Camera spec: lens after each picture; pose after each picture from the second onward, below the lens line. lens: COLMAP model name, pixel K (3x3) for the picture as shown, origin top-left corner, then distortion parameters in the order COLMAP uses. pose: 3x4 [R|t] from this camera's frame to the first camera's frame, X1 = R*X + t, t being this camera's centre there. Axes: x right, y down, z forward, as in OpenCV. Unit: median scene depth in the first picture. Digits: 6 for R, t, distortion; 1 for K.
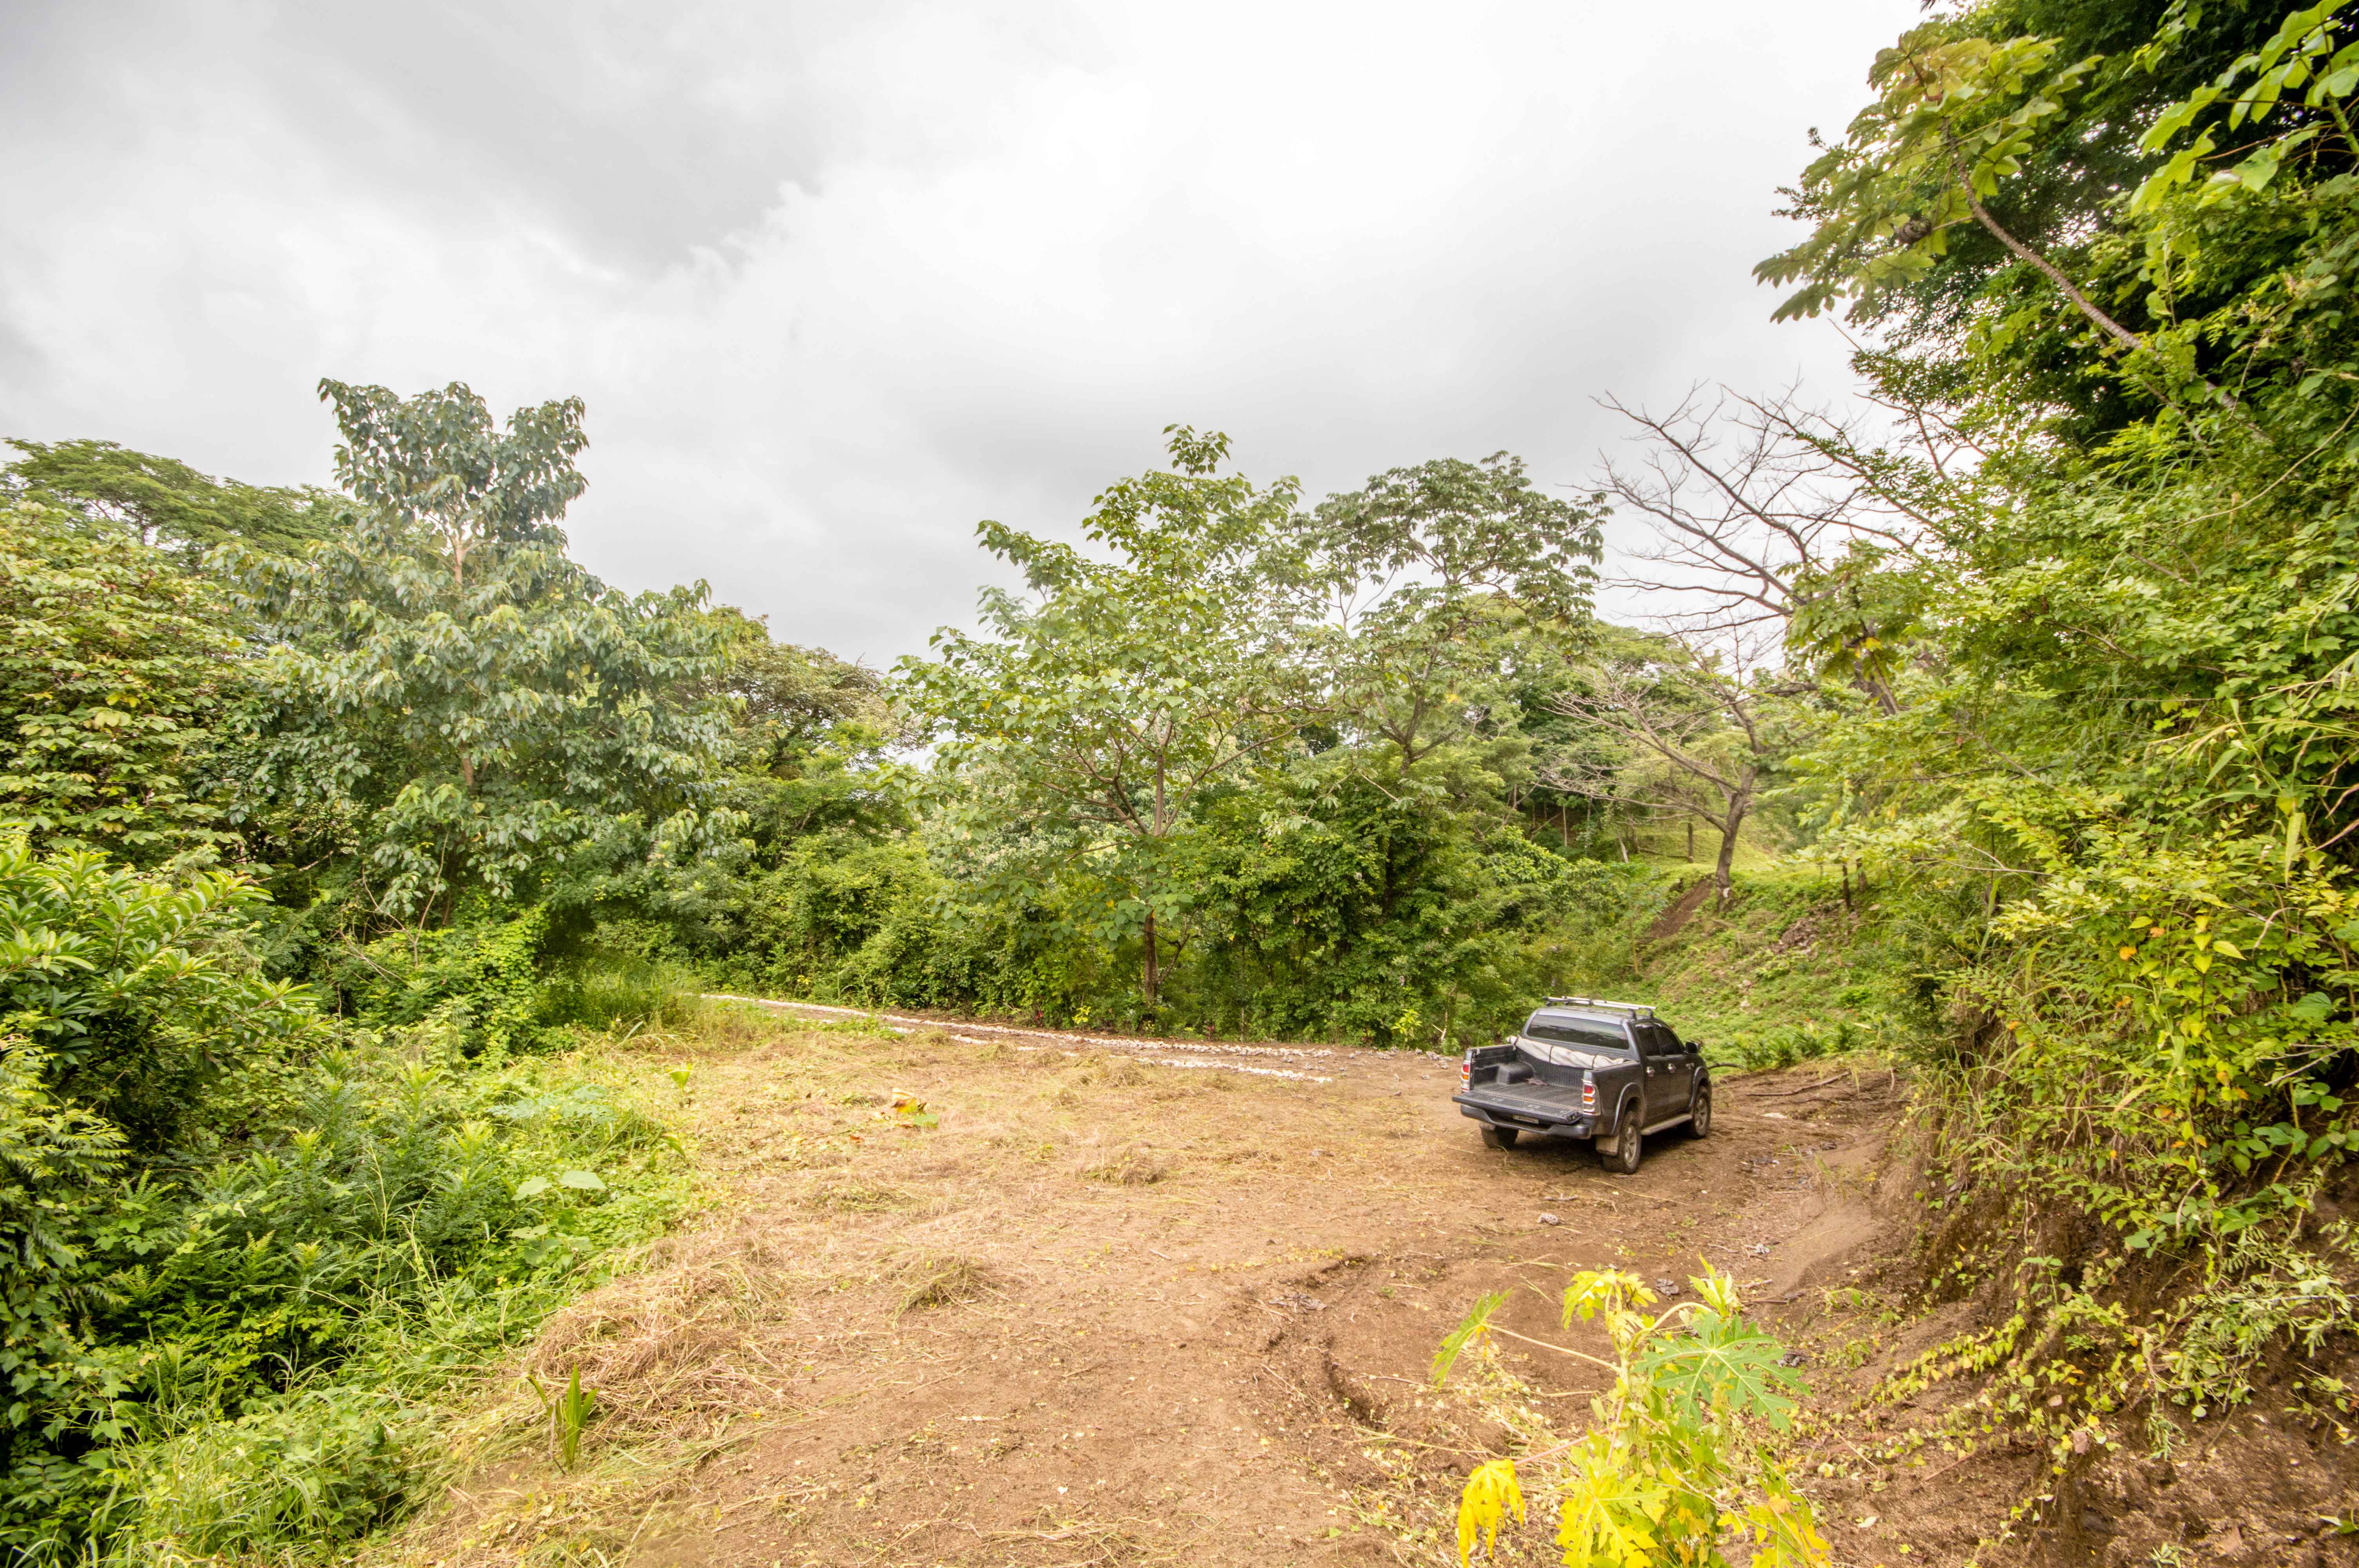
lens RADIAL K [[1063.7, 0, 1179.5], [0, 1063.7, 784.0], [0, 0, 1]] dist [0.027326, -0.018917]
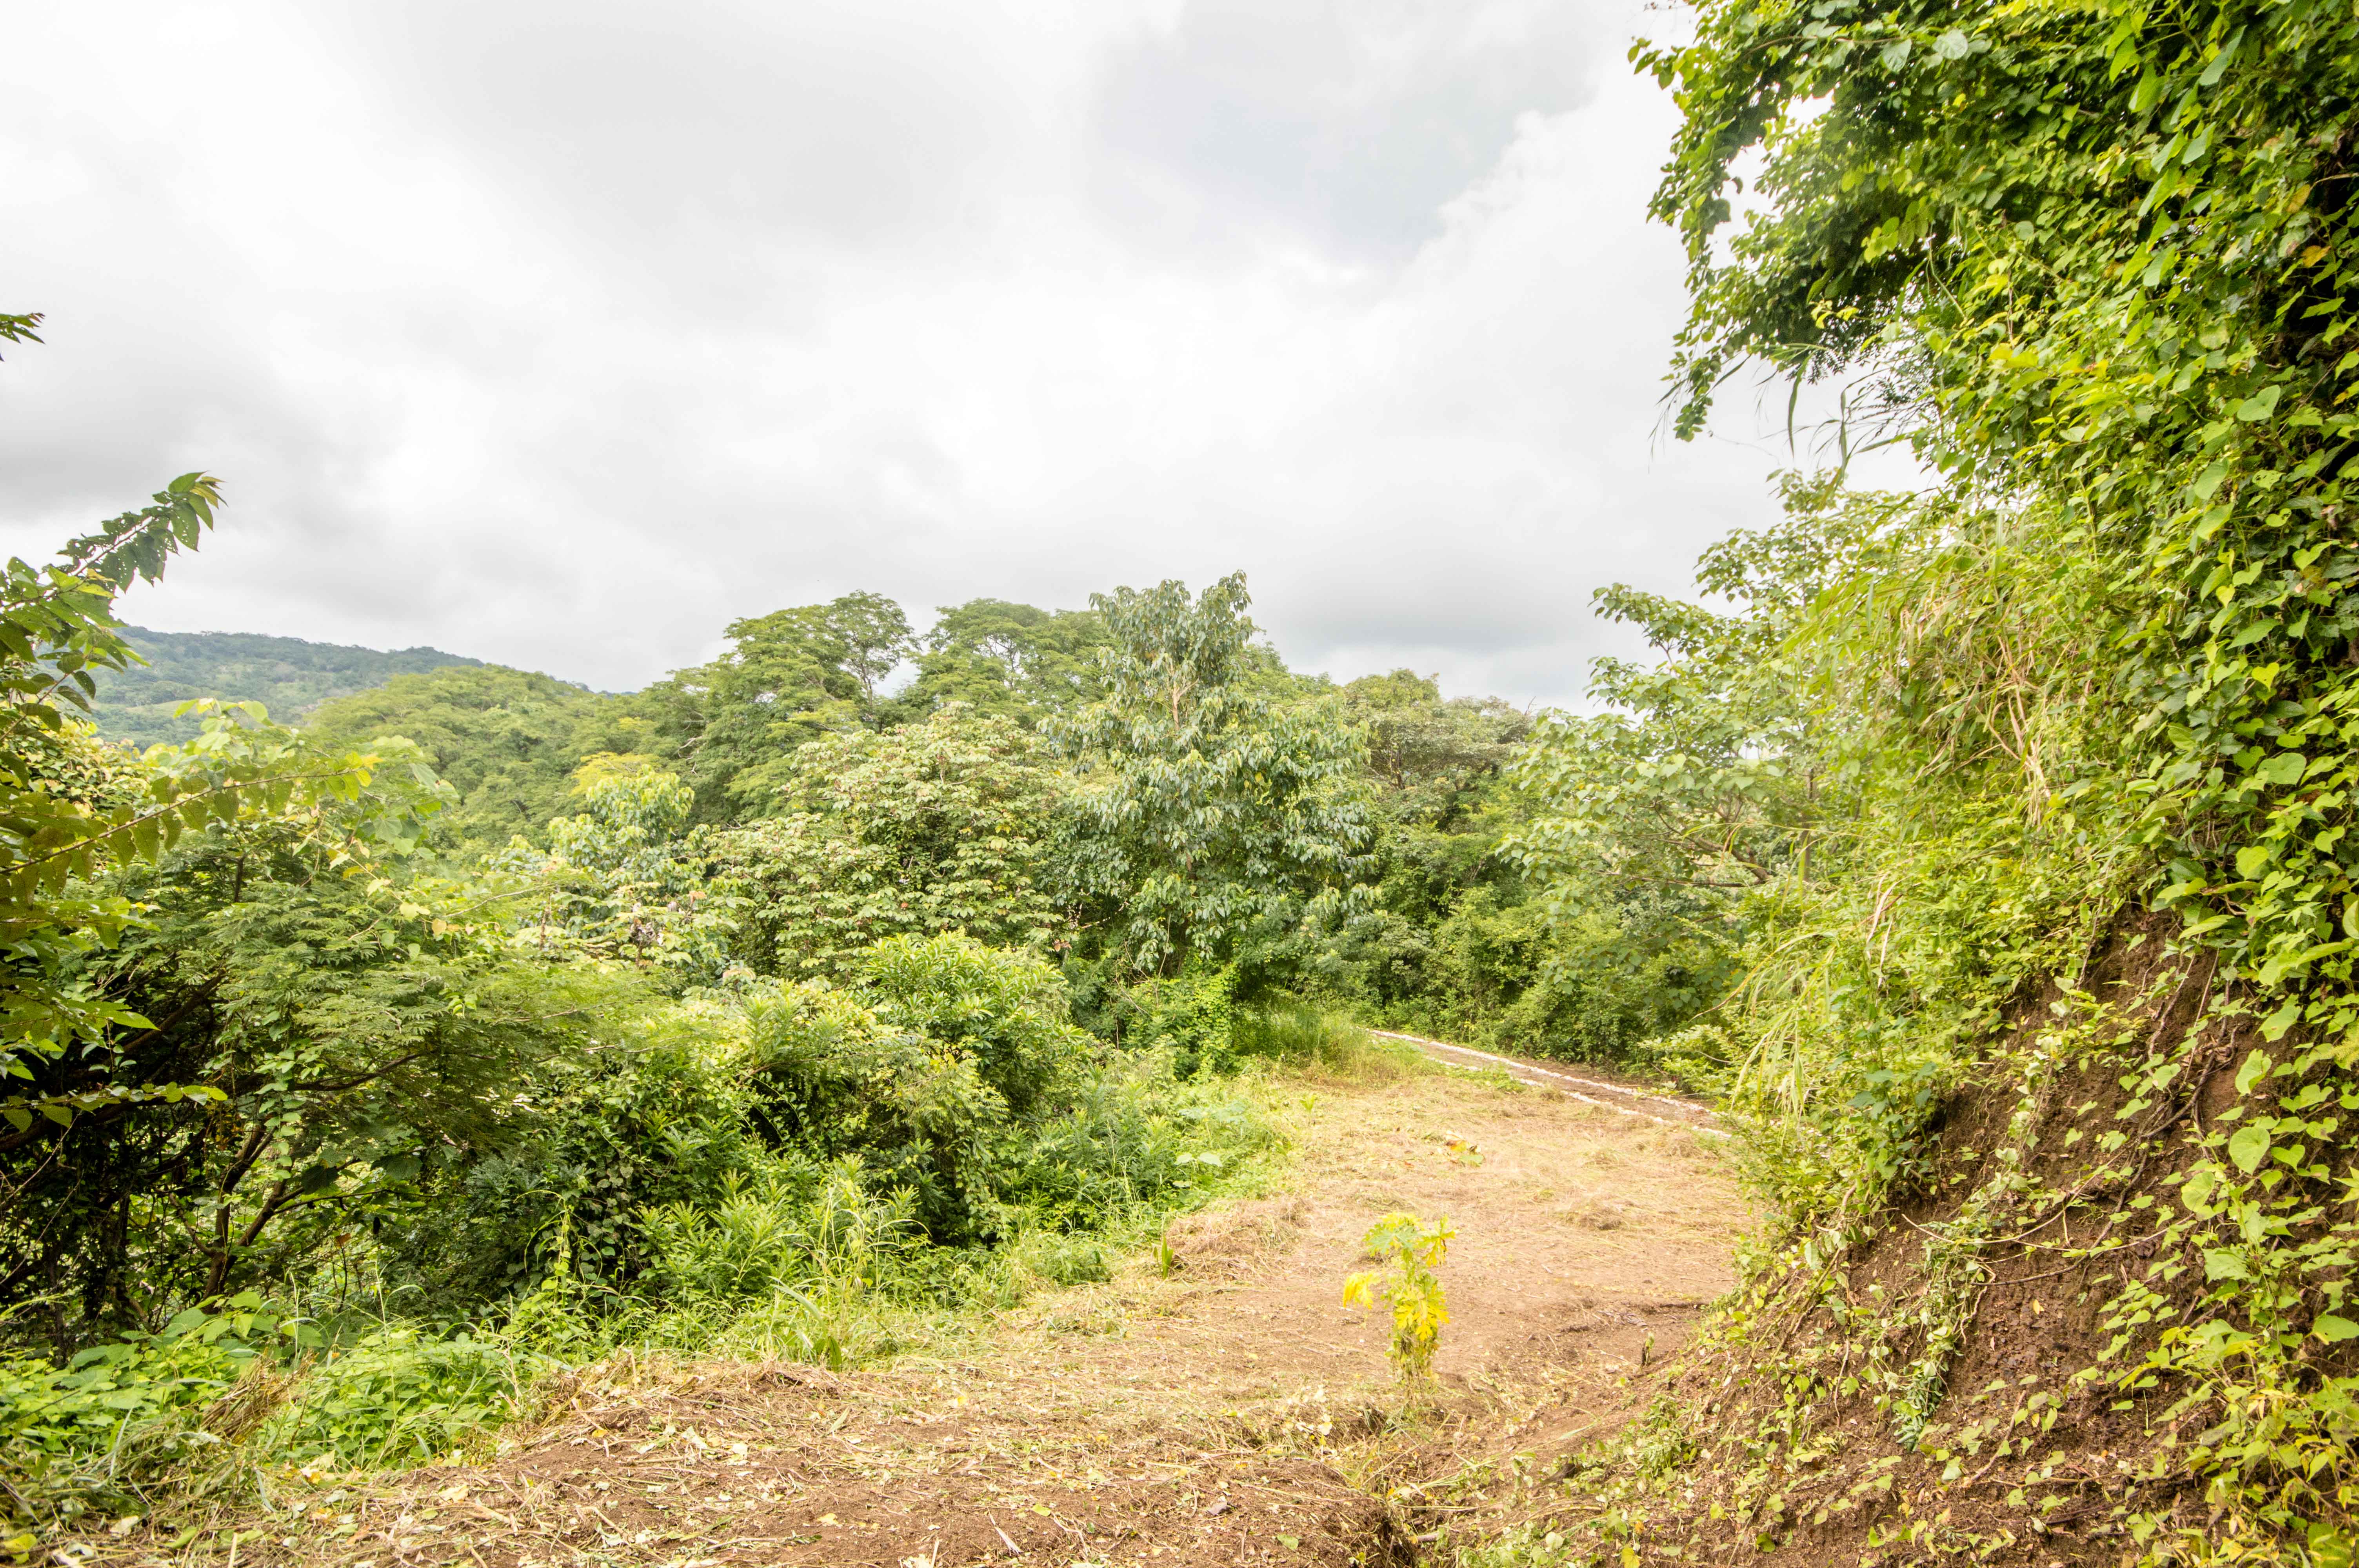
lens RADIAL K [[1219.6, 0, 1179.5], [0, 1219.6, 784.0], [0, 0, 1]] dist [0.024675, -0.000067]
pose [[0.799232, -0.051585, -0.598805, 0.289491], [0.049736, 0.998569, -0.019641, -0.088115], [0.598961, -0.014084, 0.800654, -0.270803]]
